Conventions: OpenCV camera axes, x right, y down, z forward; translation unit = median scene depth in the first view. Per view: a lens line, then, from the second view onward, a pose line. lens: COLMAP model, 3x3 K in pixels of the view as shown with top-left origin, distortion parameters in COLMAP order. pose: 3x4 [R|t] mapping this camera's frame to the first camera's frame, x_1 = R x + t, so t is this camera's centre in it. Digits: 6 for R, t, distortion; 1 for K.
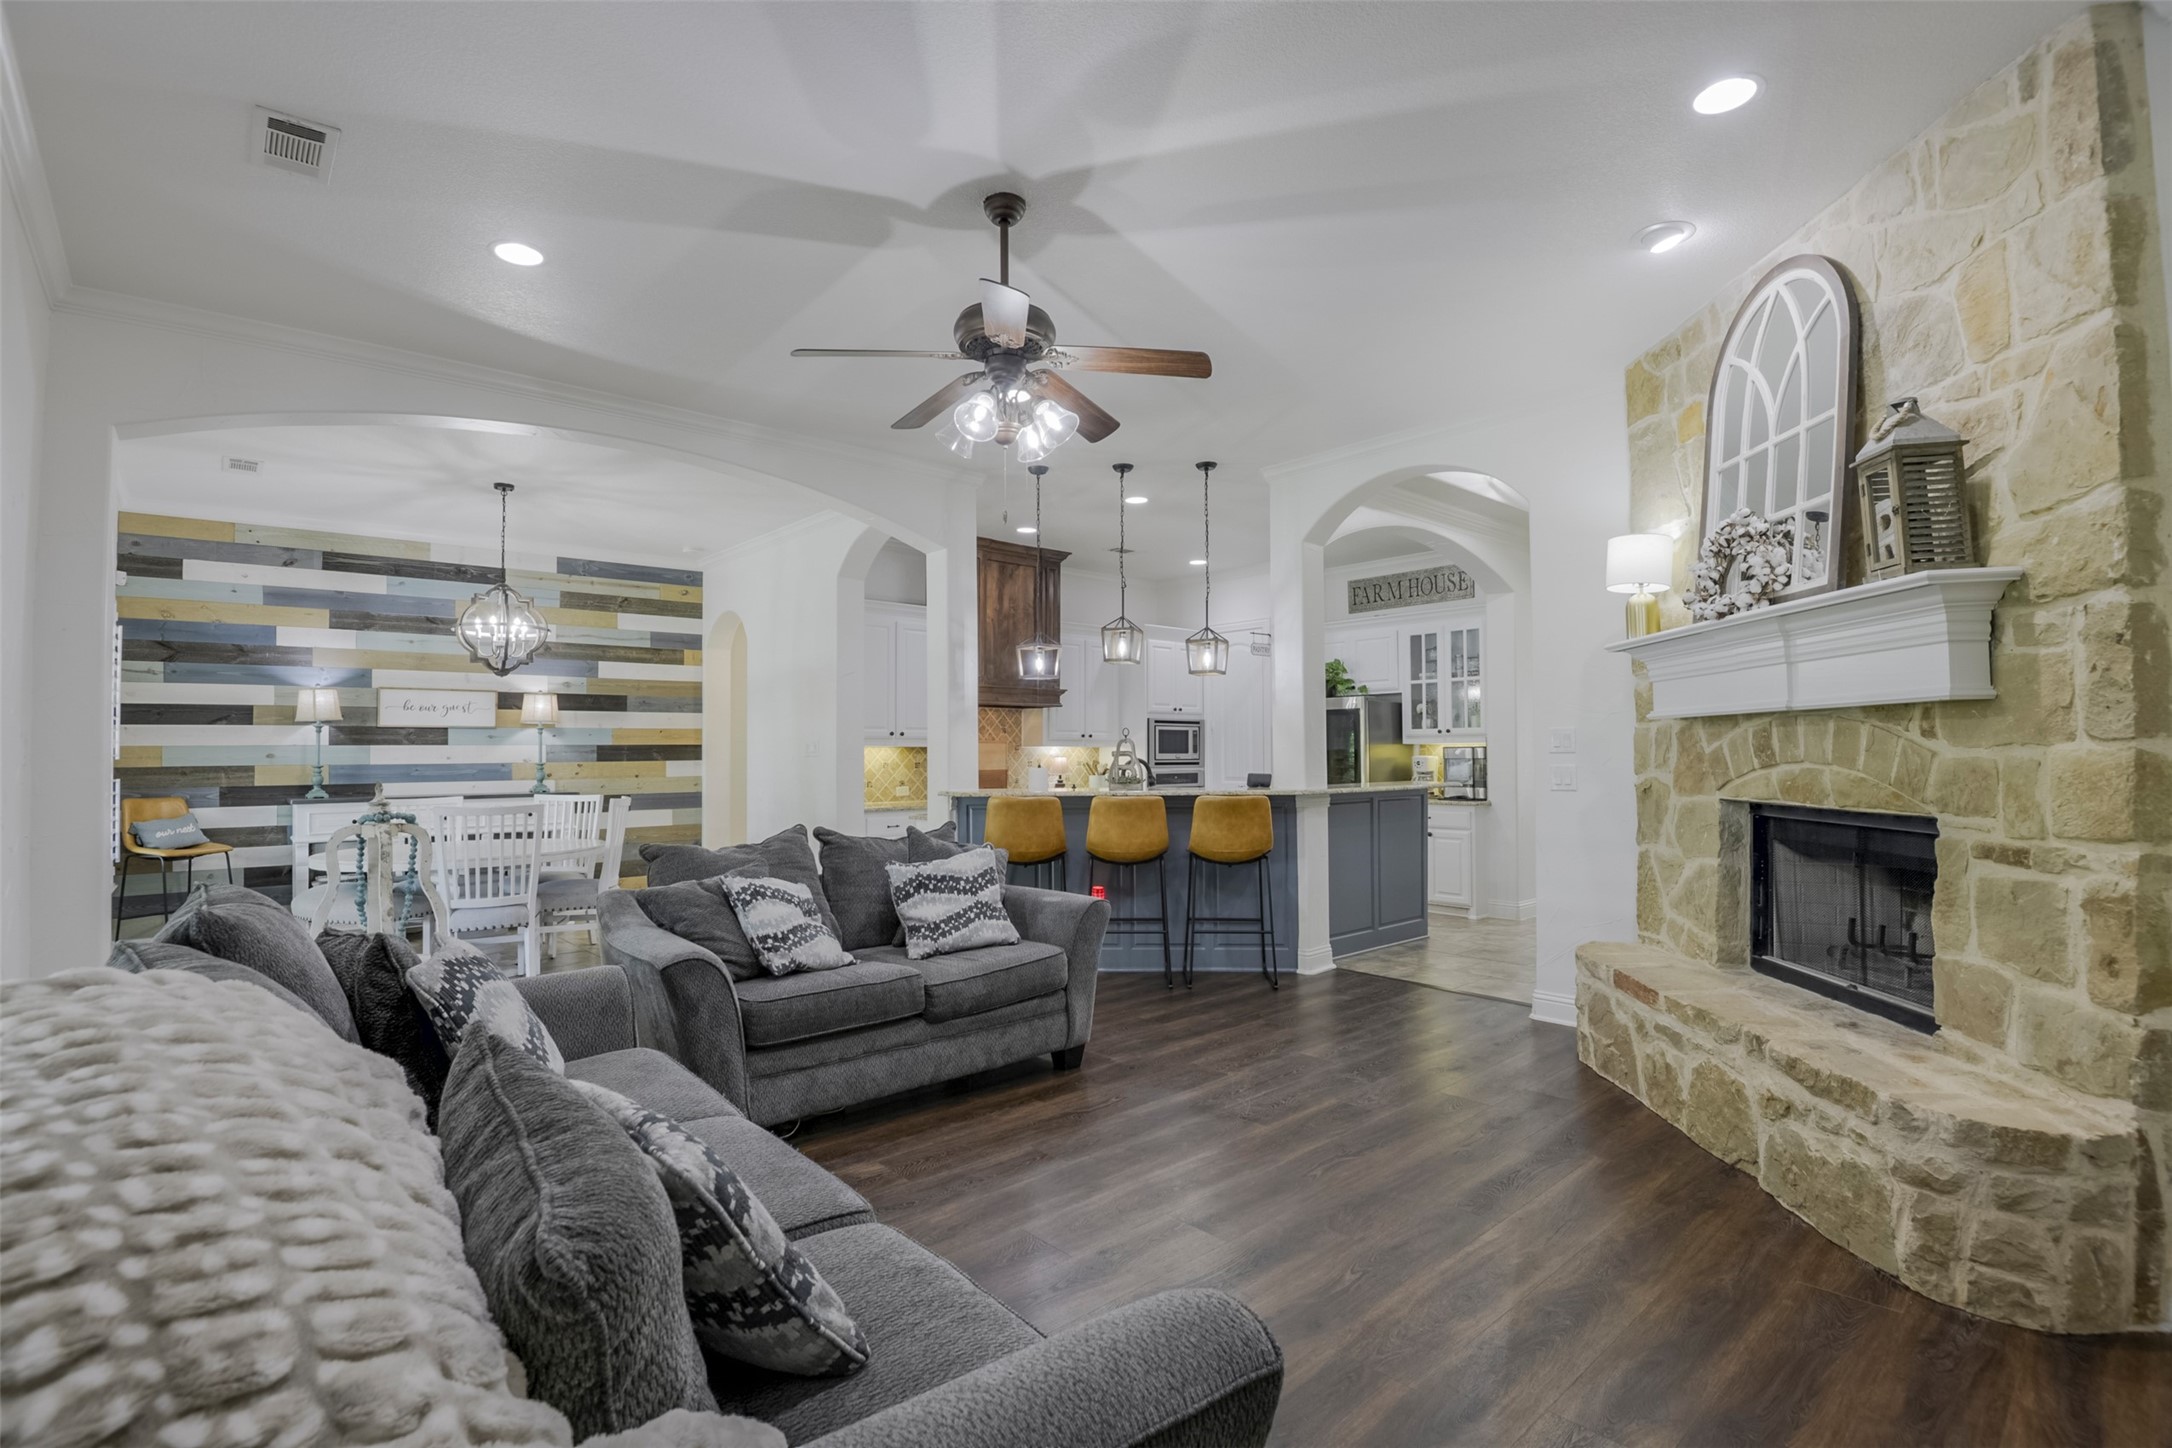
lens RADIAL K [[1010.5, 0, 1099.8], [0, 1010.5, 724.7], [0, 0, 1]] dist [-0.037891, -0.003005]
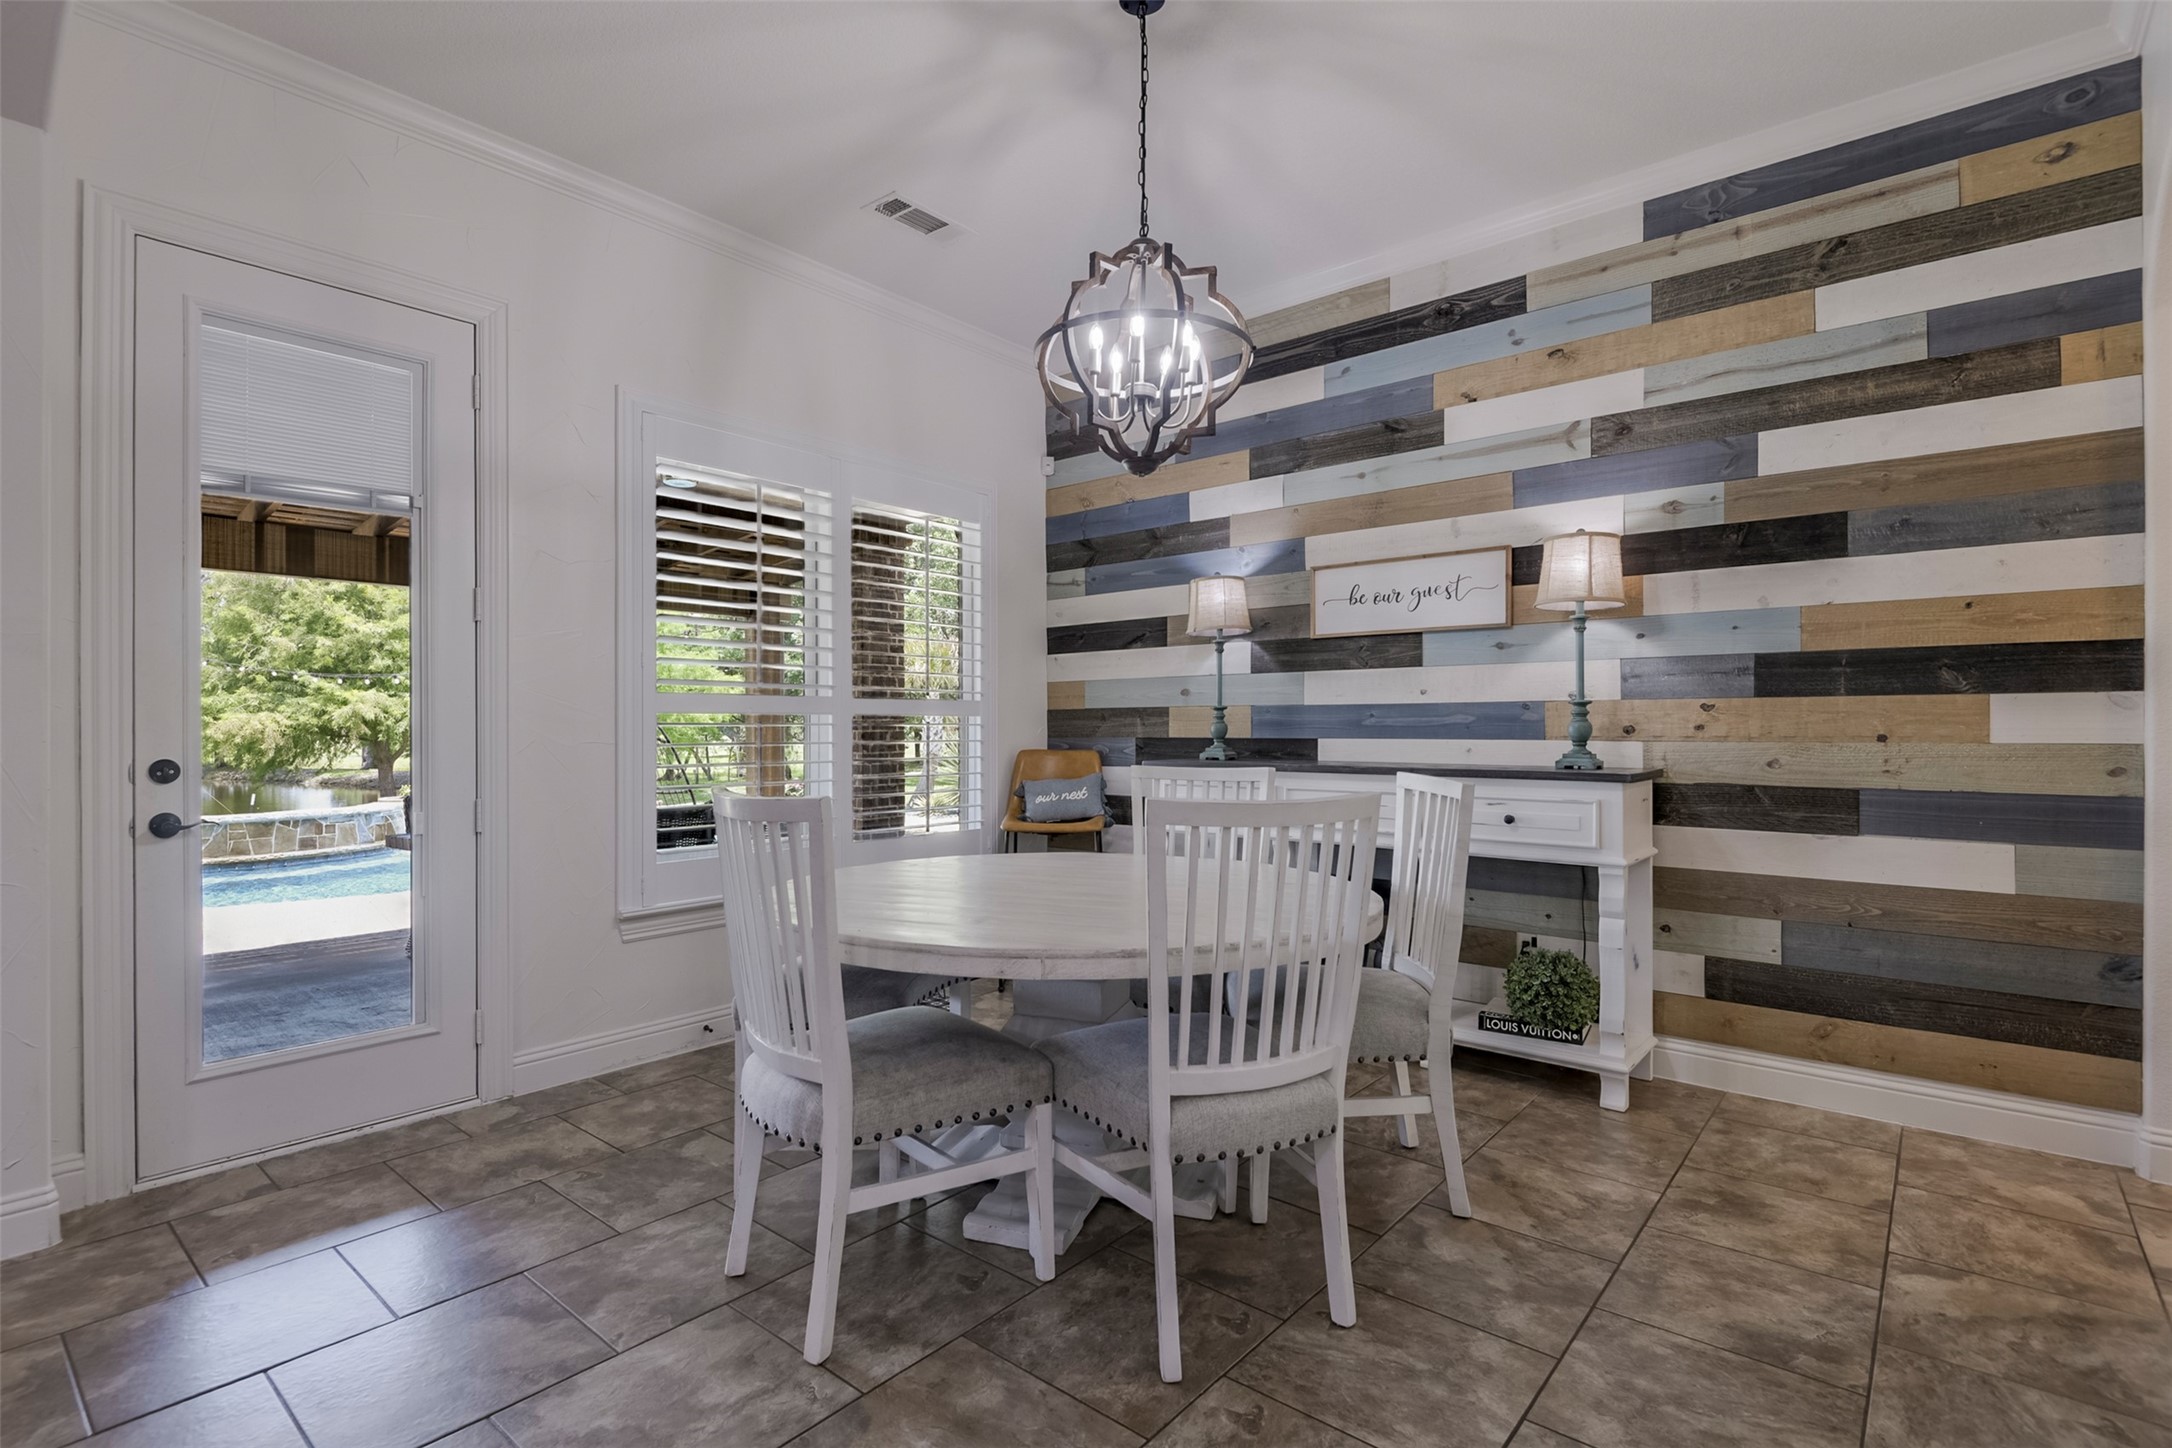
lens RADIAL K [[1031.3, 0, 1066.9], [0, 1031.3, 726.3], [0, 0, 1]] dist [-0.002836, -0.004811]
pose [[0.118069, 0.011224, -0.992942, -0.167723], [0.028597, 0.999483, 0.014698, 0.040522], [0.992594, -0.030131, 0.117687, 0.809585]]
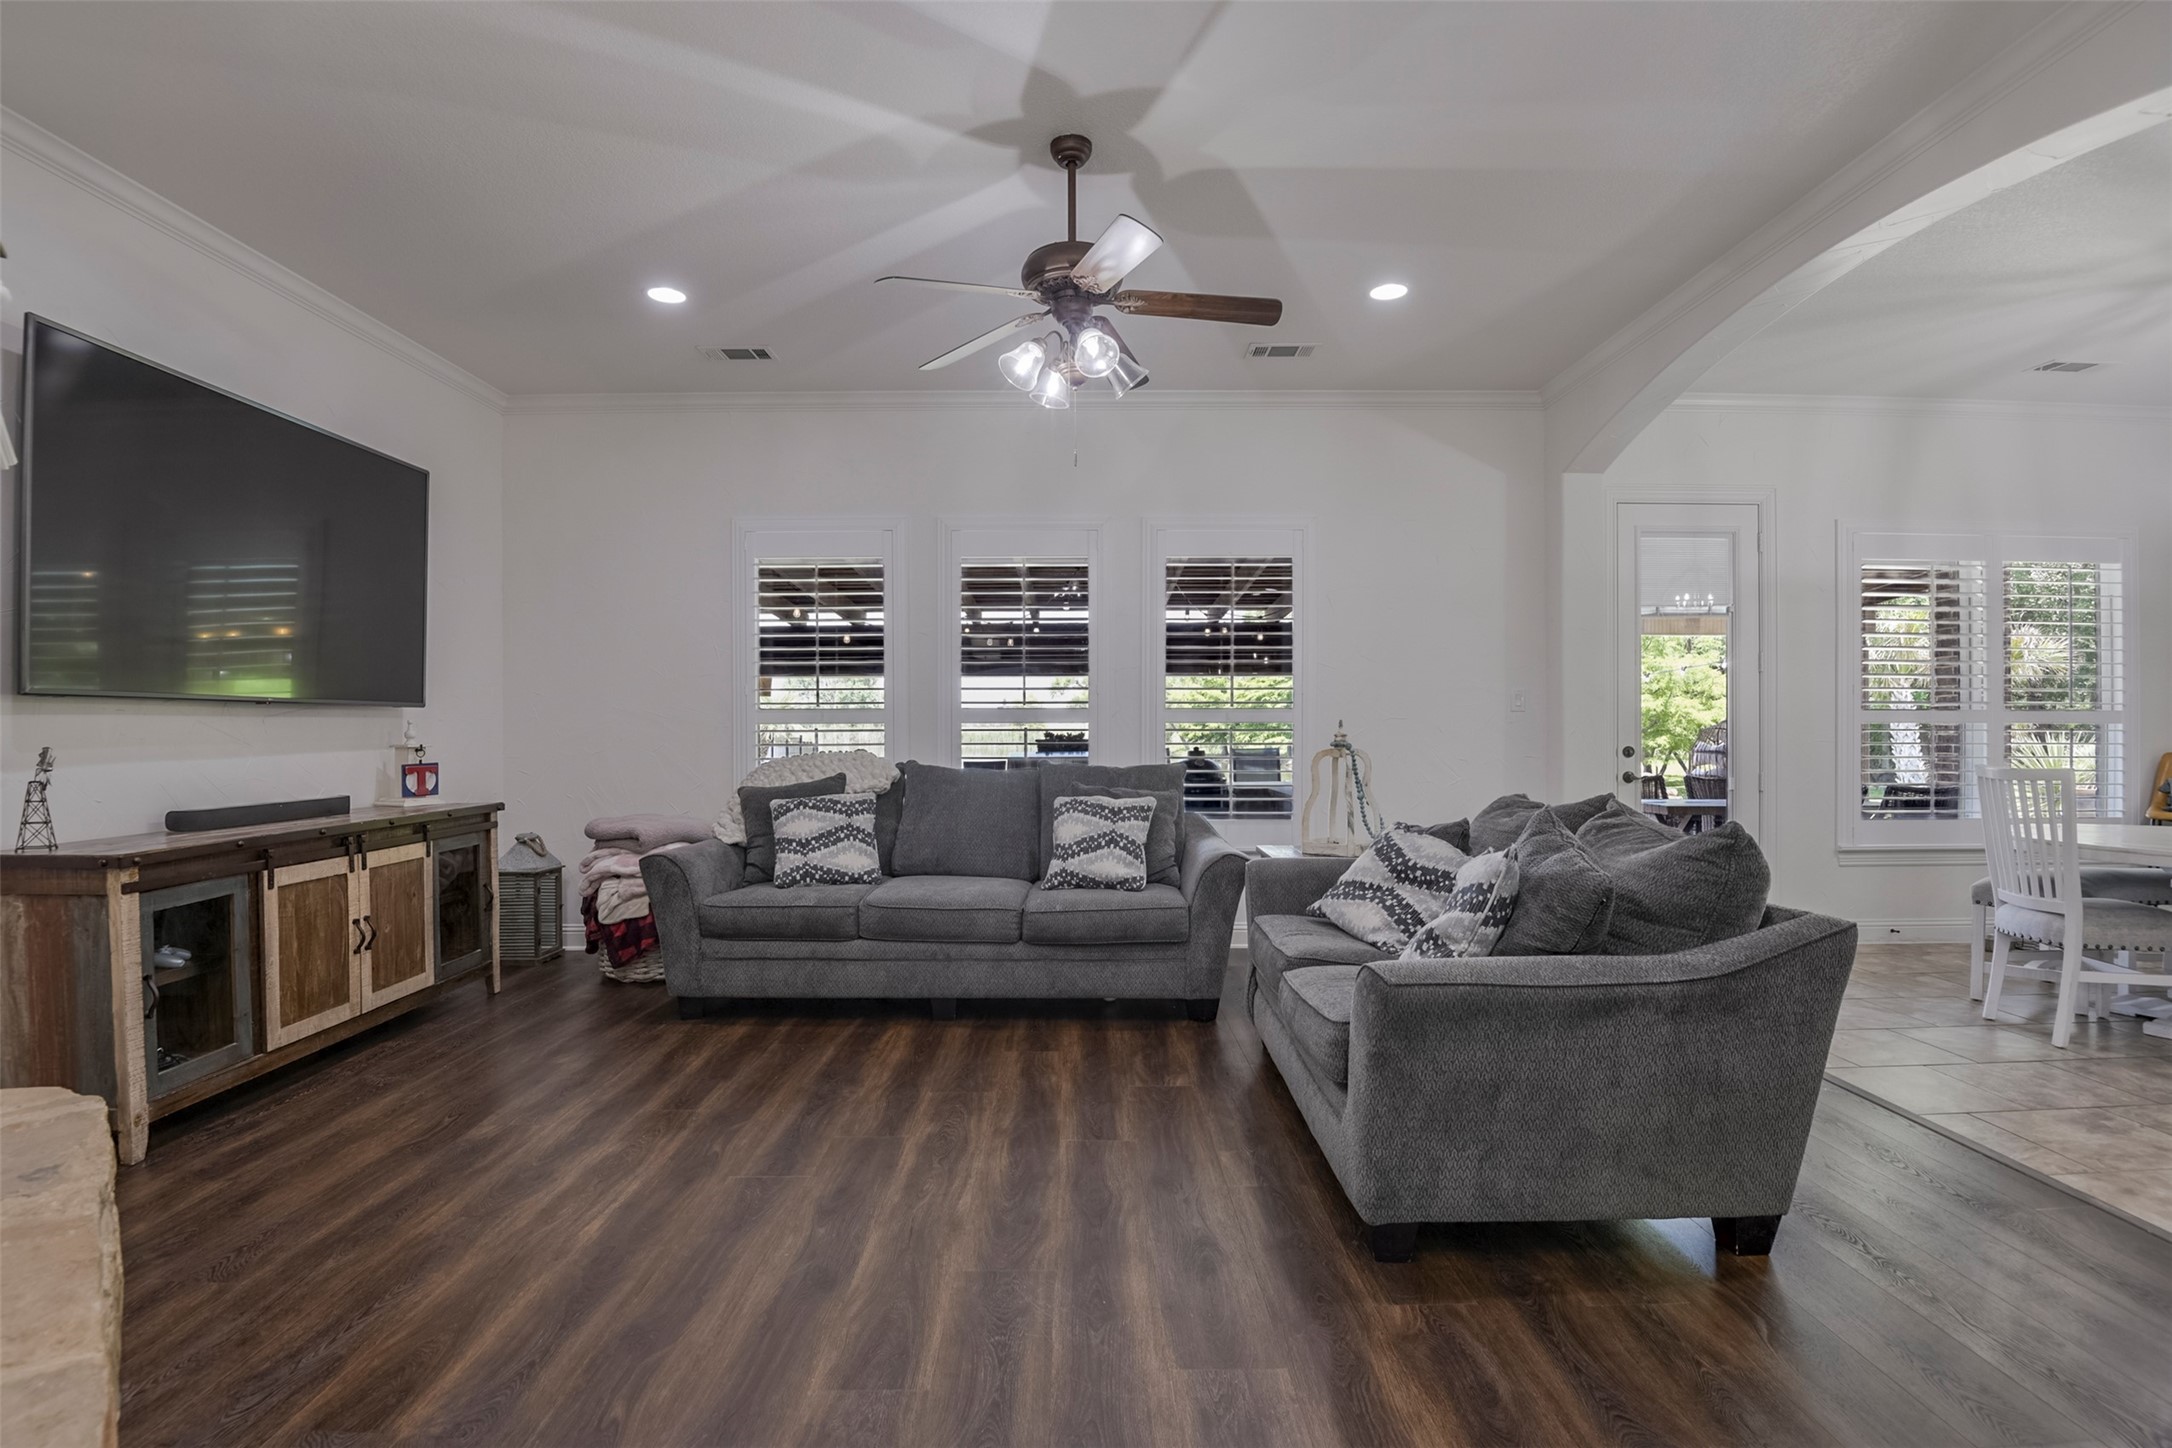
lens RADIAL K [[1010.5, 0, 1108.7], [0, 1010.5, 722.4], [0, 0, 1]] dist [-0.037891, -0.003005]
pose [[-0.666662, 0.007482, -0.745323, 0.277276], [0.026289, 0.999563, -0.013480, 0.029932], [0.744896, -0.028580, -0.666568, 0.741546]]
